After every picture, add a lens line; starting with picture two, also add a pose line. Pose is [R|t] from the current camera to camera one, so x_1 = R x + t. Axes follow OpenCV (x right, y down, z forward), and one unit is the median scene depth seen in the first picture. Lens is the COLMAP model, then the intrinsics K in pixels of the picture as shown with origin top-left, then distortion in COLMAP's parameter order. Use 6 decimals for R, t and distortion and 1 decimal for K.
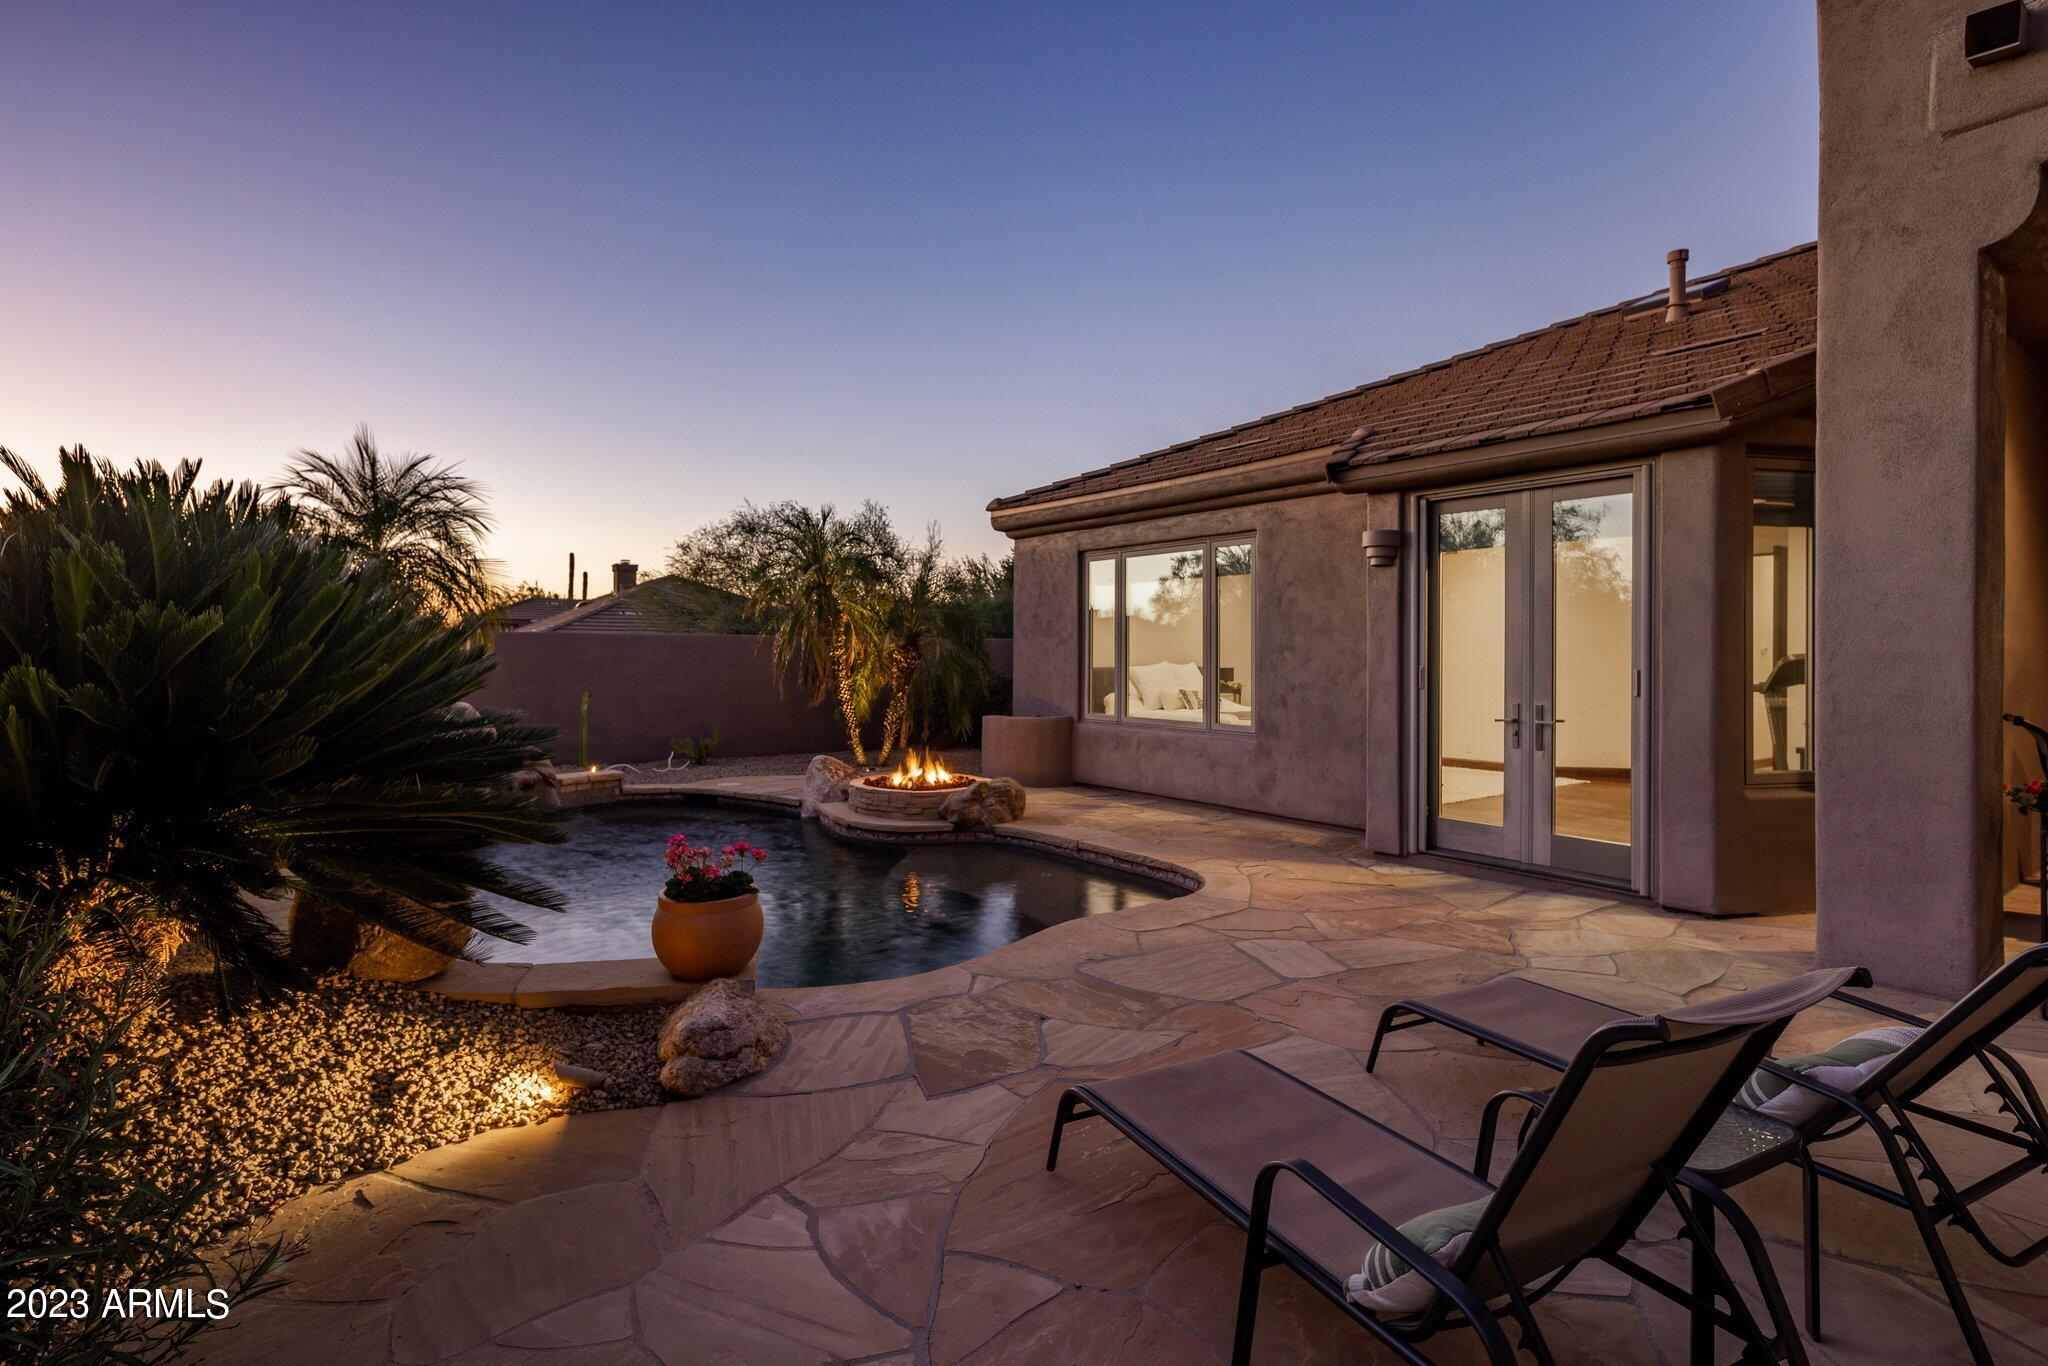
lens RADIAL K [[992.0, 0, 1014.2], [0, 992.0, 647.4], [0, 0, 1]] dist [0.008690, -0.003989]
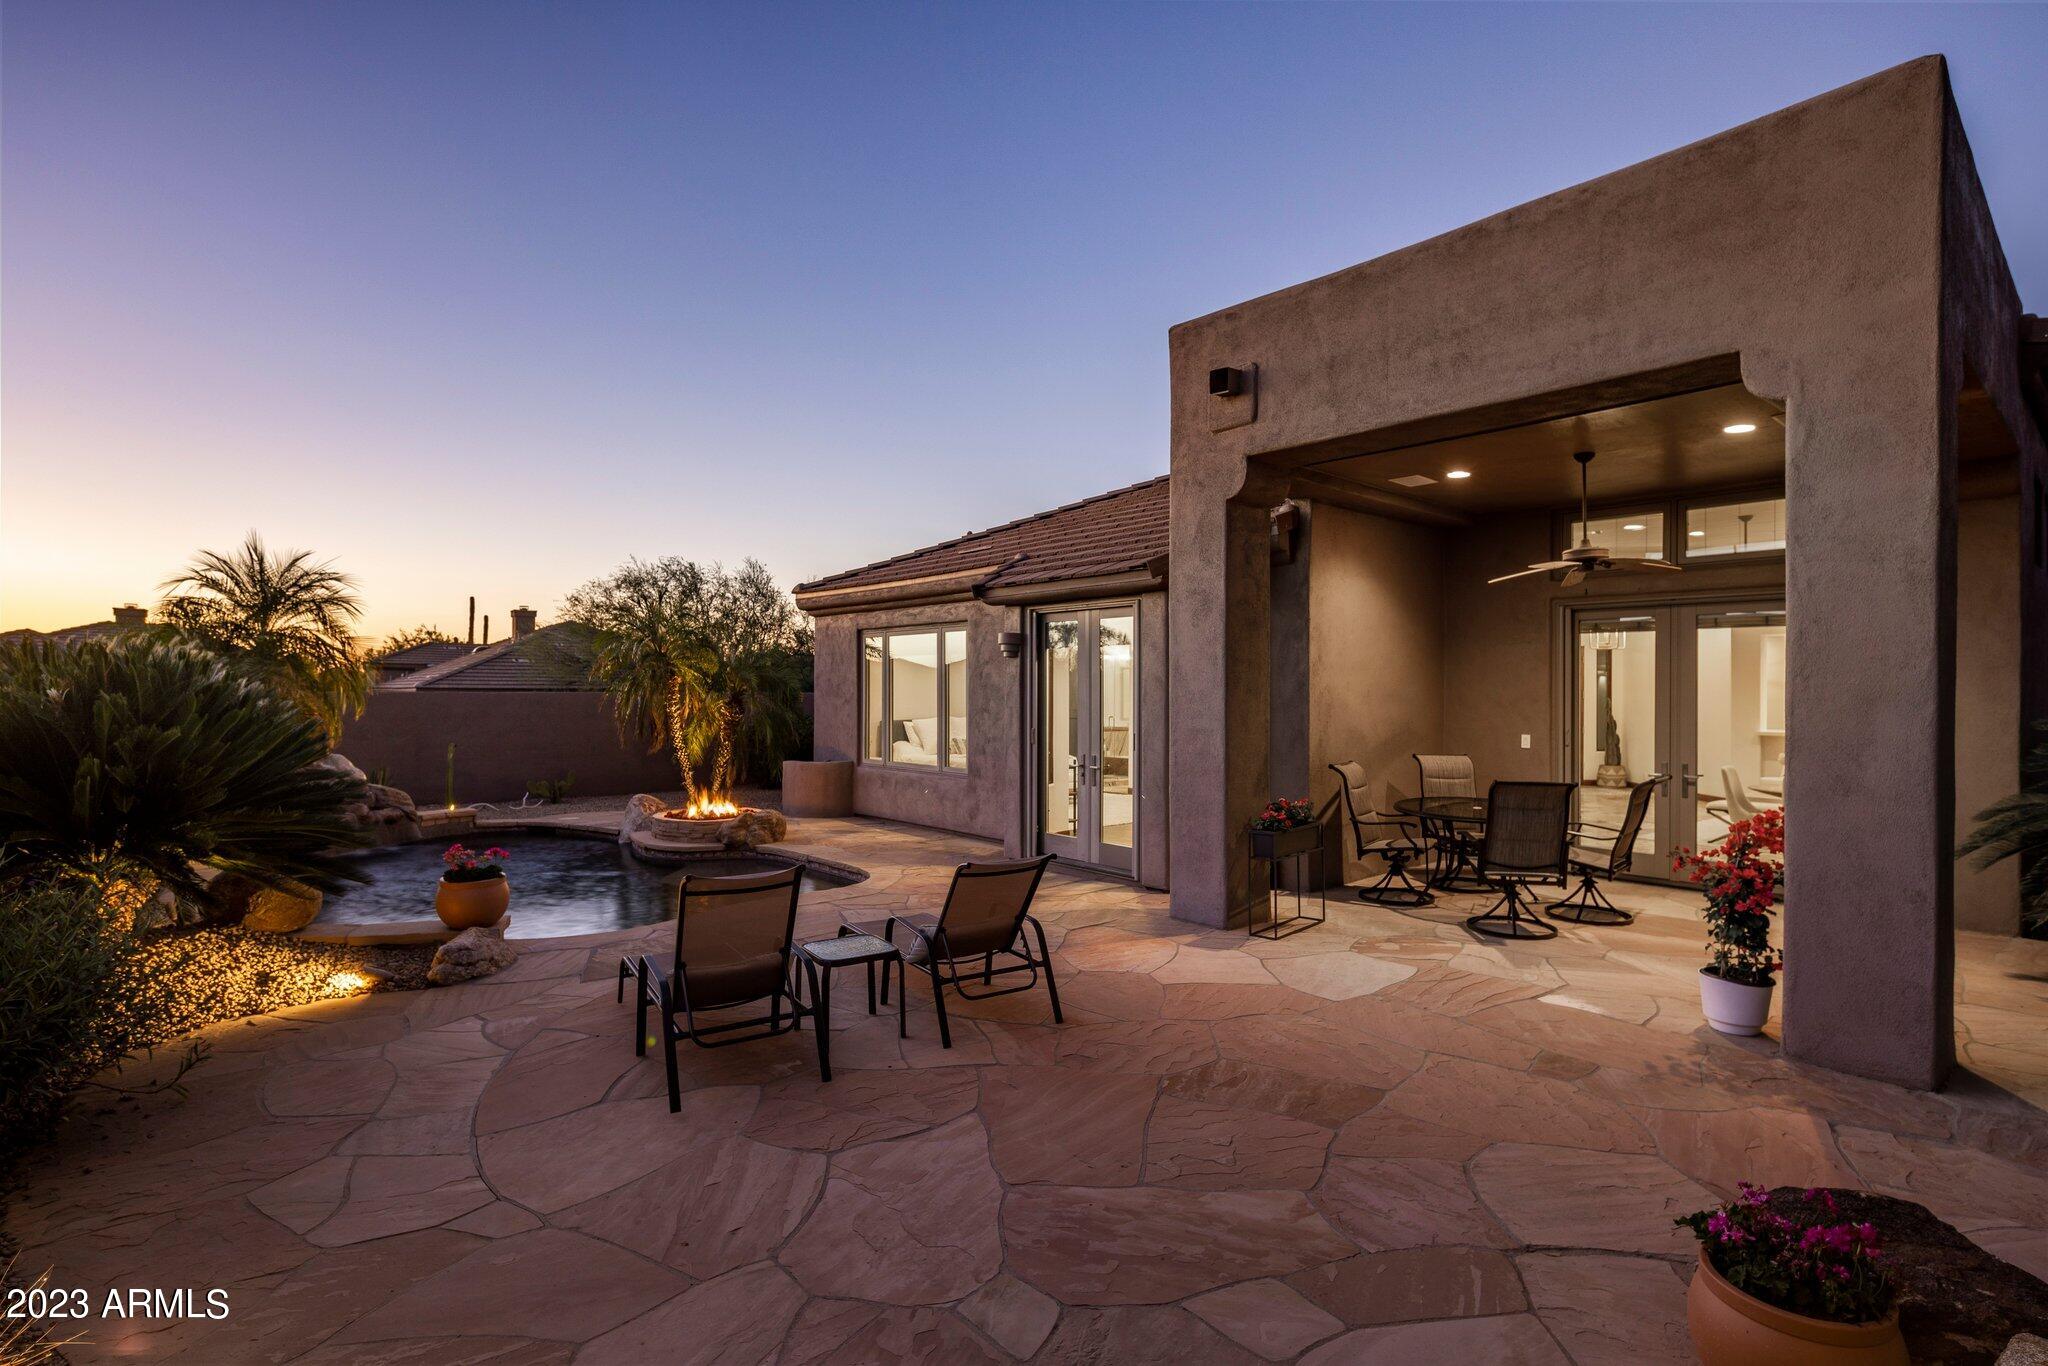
lens RADIAL K [[992.0, 0, 1024.9], [0, 992.0, 682.9], [0, 0, 1]] dist [0.008690, -0.003989]
pose [[0.996845, -0.001061, 0.079364, 0.226567], [0.001154, 0.999999, -0.001137, -0.035572], [-0.079362, 0.001225, 0.996845, -0.343505]]
